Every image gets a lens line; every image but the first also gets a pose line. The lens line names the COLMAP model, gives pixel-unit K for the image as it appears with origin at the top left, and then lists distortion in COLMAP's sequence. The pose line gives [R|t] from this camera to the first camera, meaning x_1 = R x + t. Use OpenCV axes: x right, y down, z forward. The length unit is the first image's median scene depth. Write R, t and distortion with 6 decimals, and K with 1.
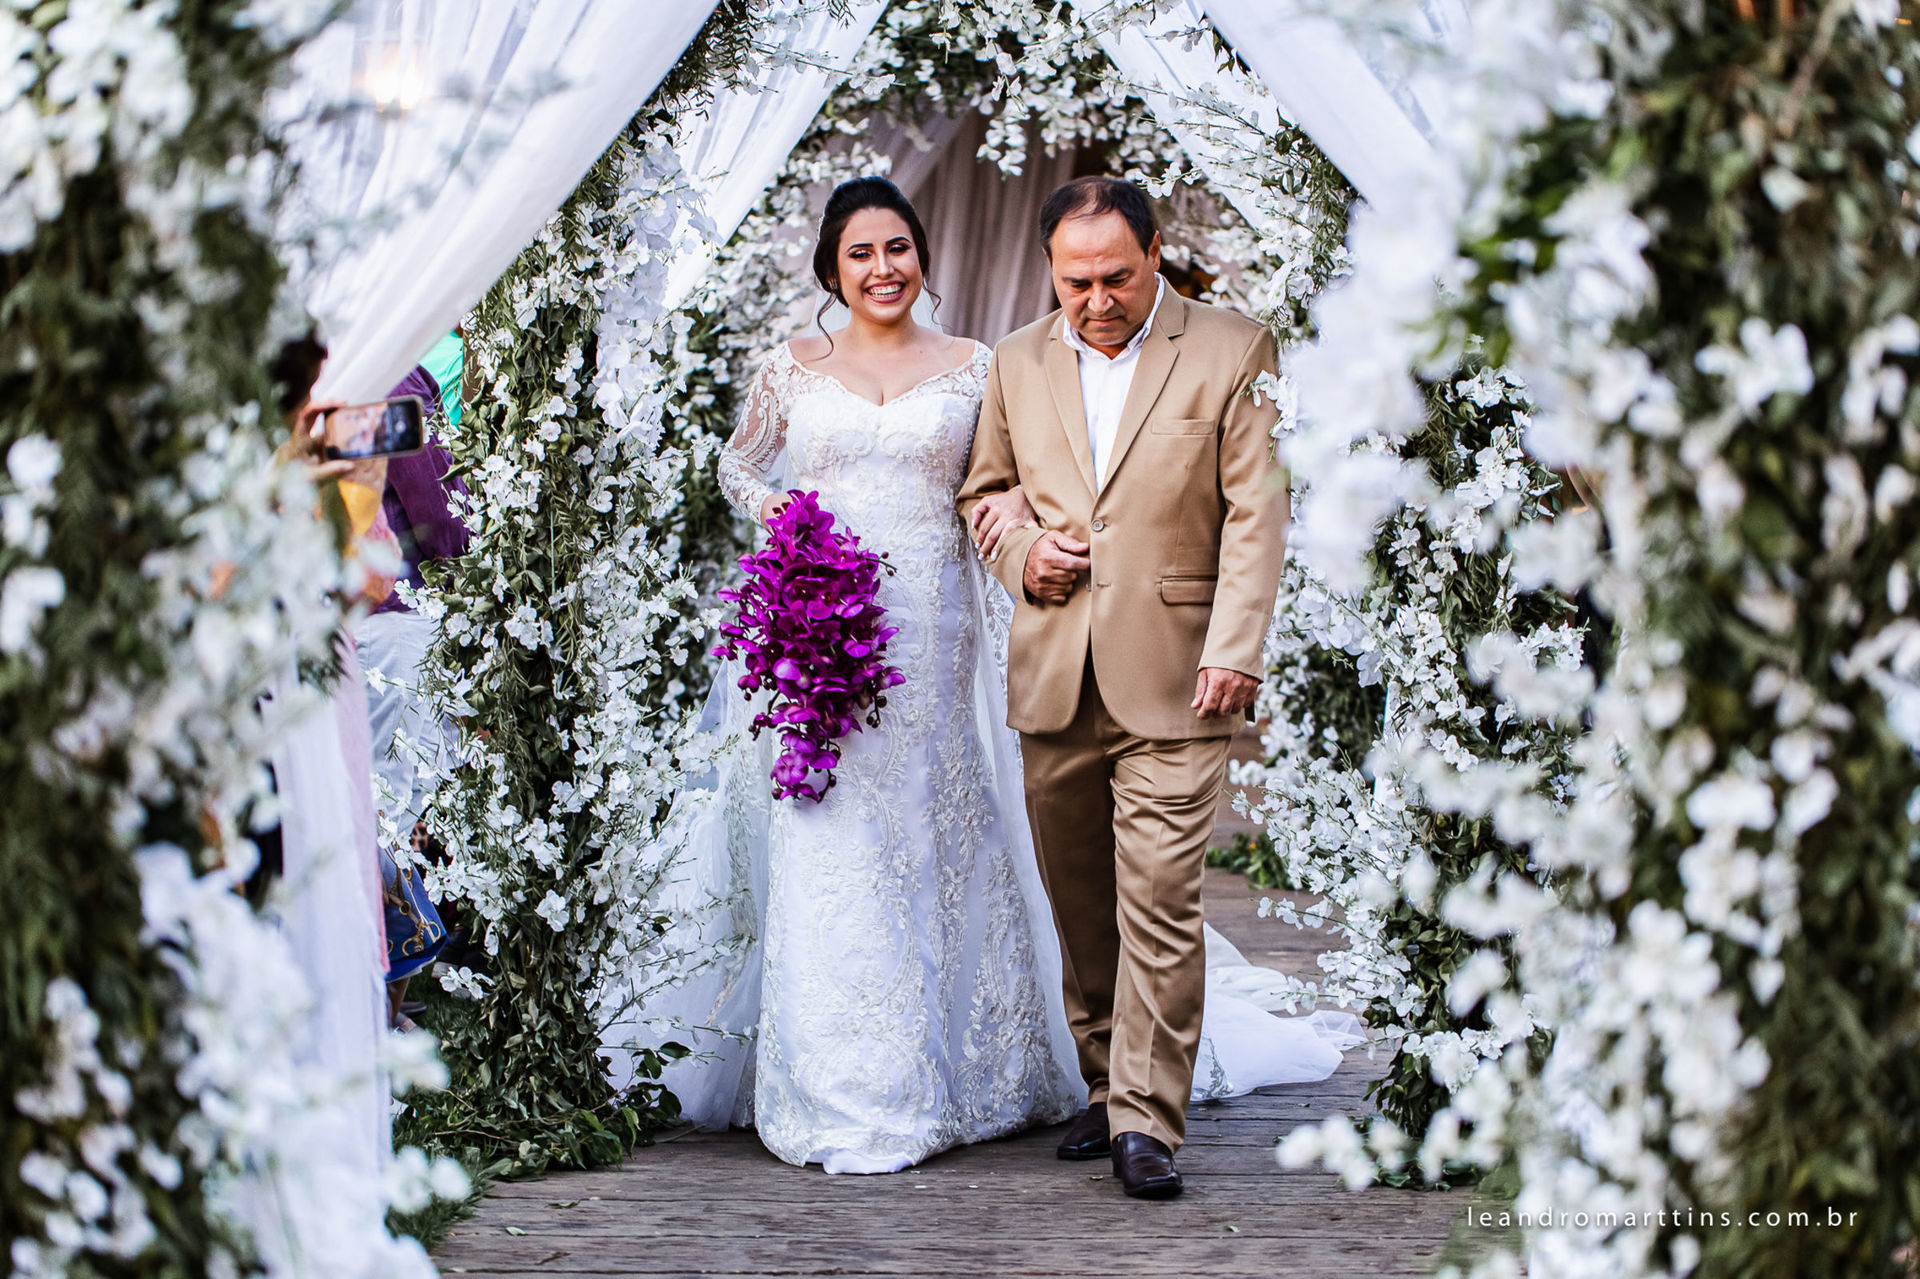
lens RADIAL K [[5444.3, 0, 960.0], [0, 5444.3, 639.5], [0, 0, 1]] dist [-0.083923, -0.552024]
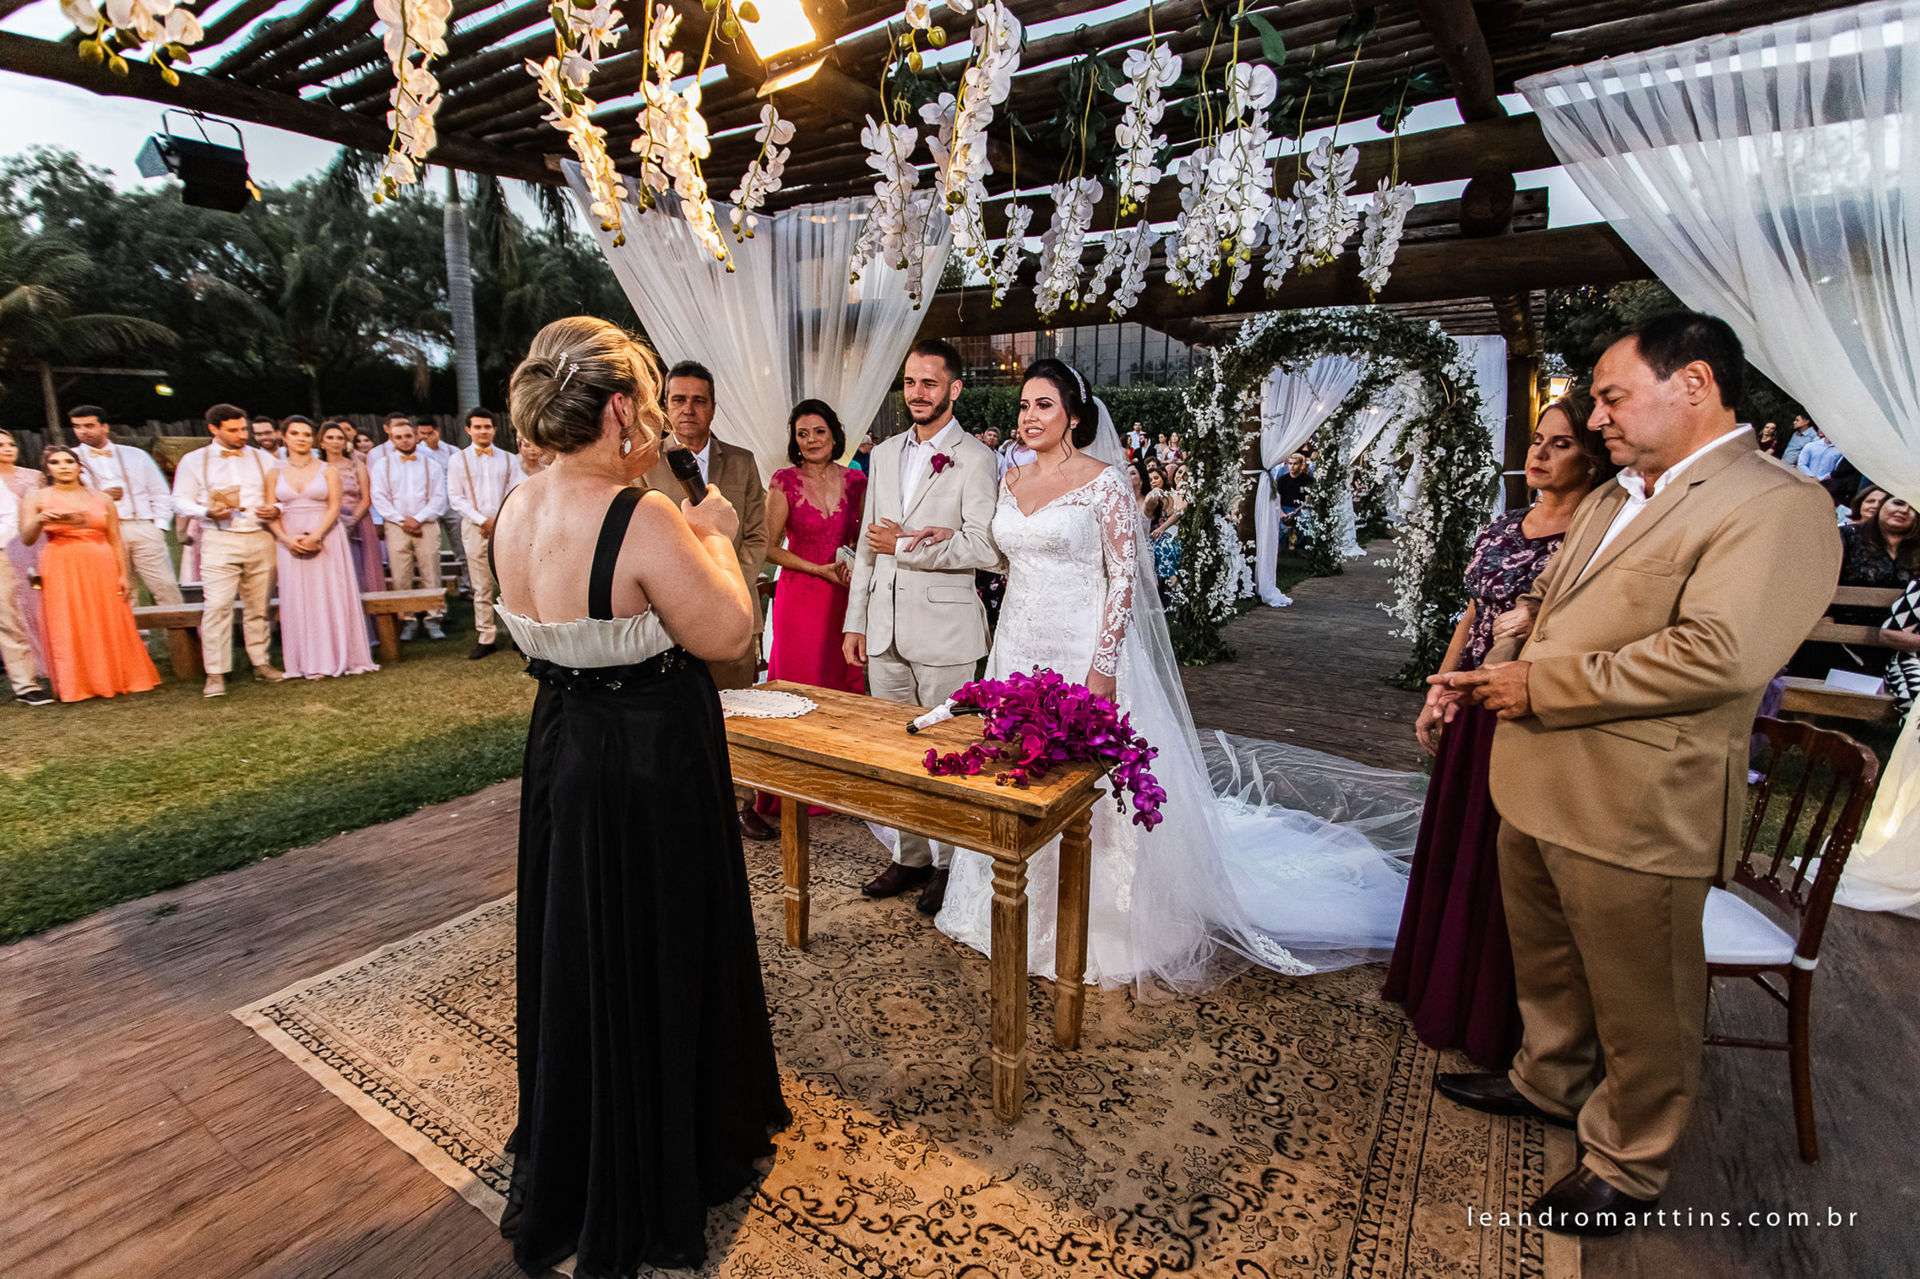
lens RADIAL K [[904.2, 0, 960.0], [0, 904.2, 639.5], [0, 0, 1]] dist [-0.000389, 0.000667]
pose [[0.858972, 0.101677, -0.501825, 0.214758], [-0.025454, 0.987353, 0.156482, 0.022007], [0.511389, -0.121640, 0.850697, -0.353373]]
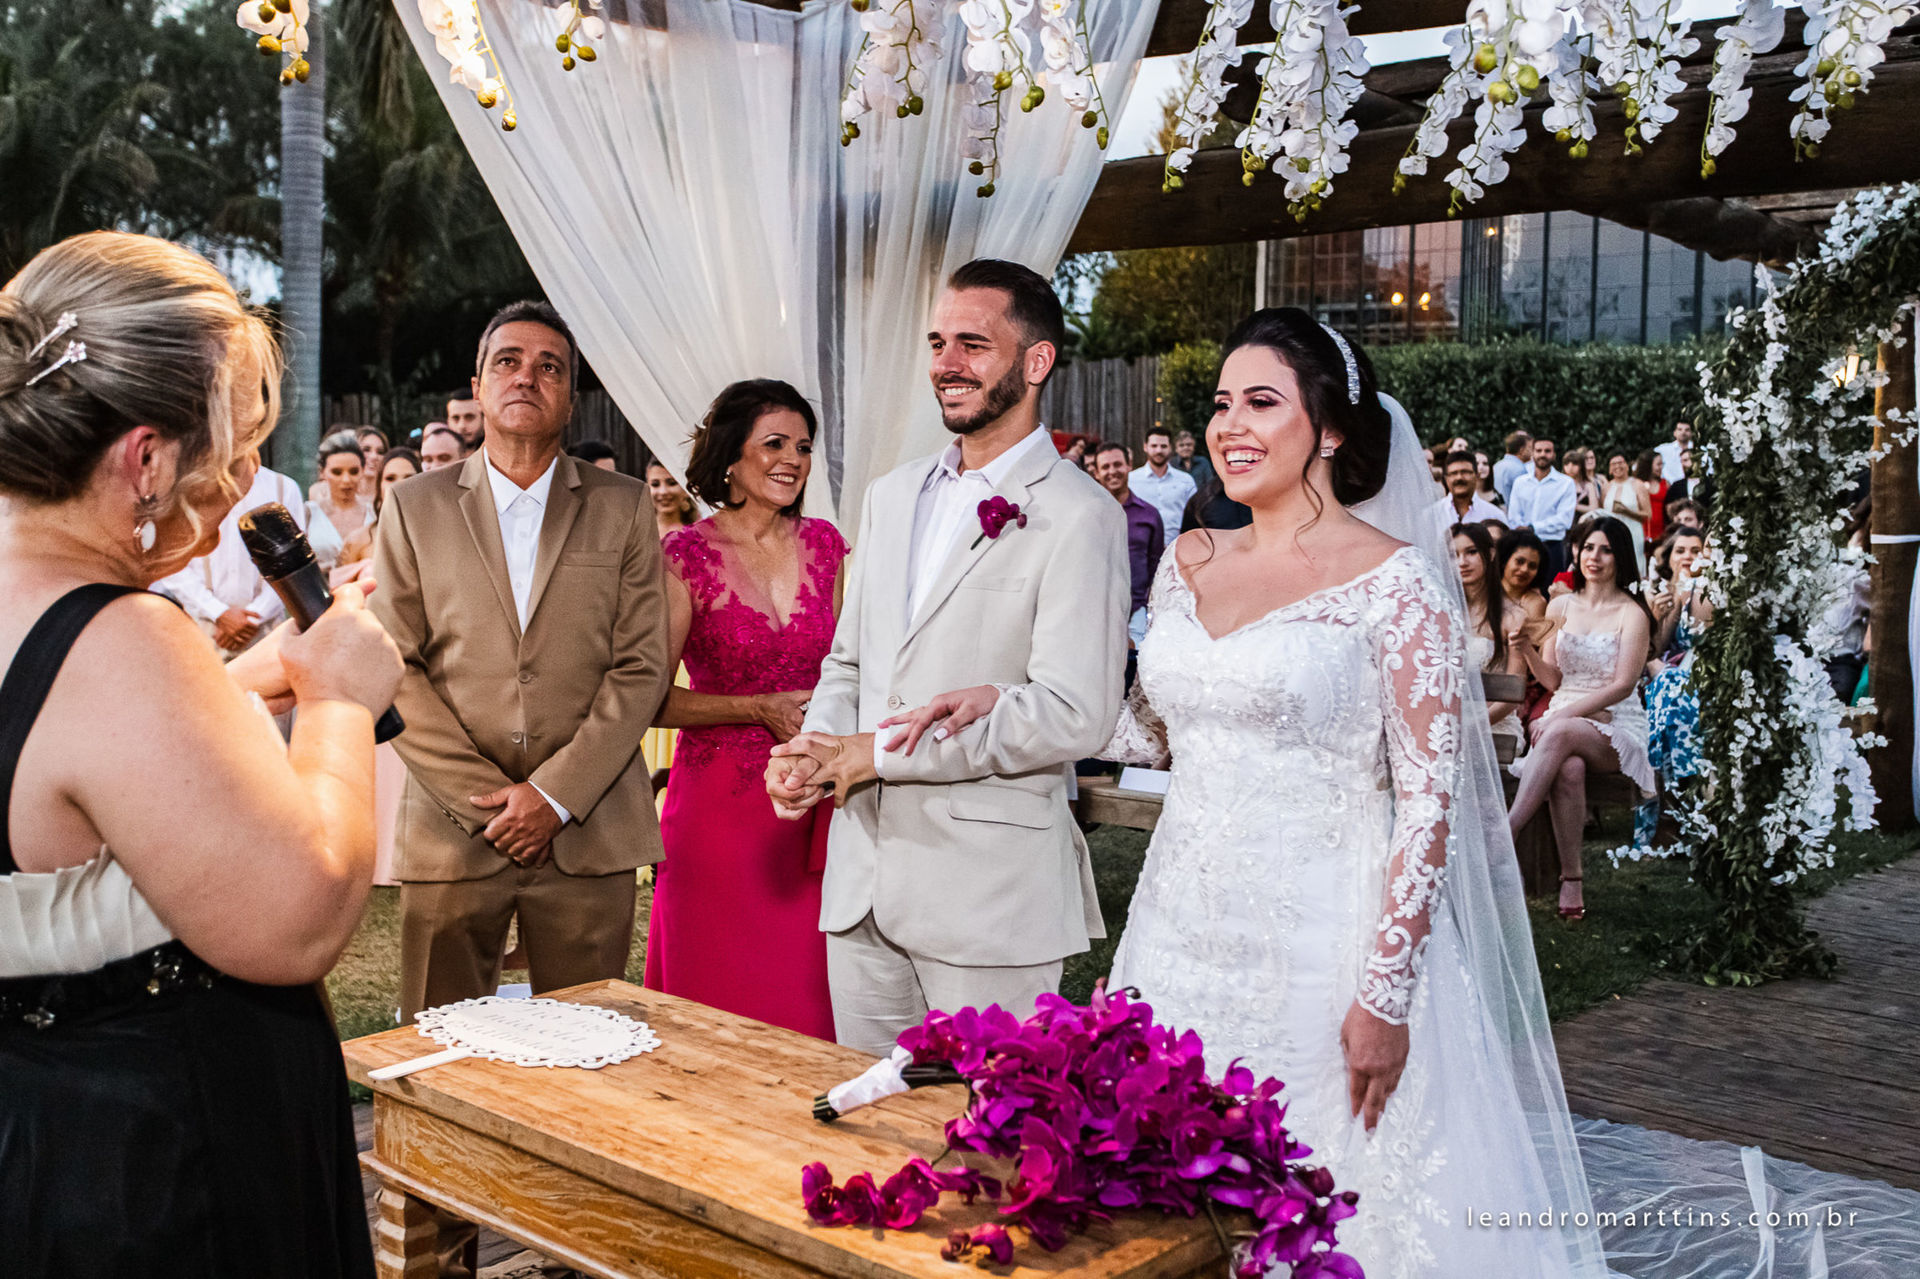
lens RADIAL K [[1975.9, 0, 1006.4], [0, 1975.9, 617.4], [0, 0, 1]] dist [0.007686, 0.001341]
pose [[0.768281, 0.051694, -0.638023, 0.279479], [-0.044114, 0.998640, 0.027791, 0.014000], [0.638591, 0.006794, 0.769516, -0.296316]]
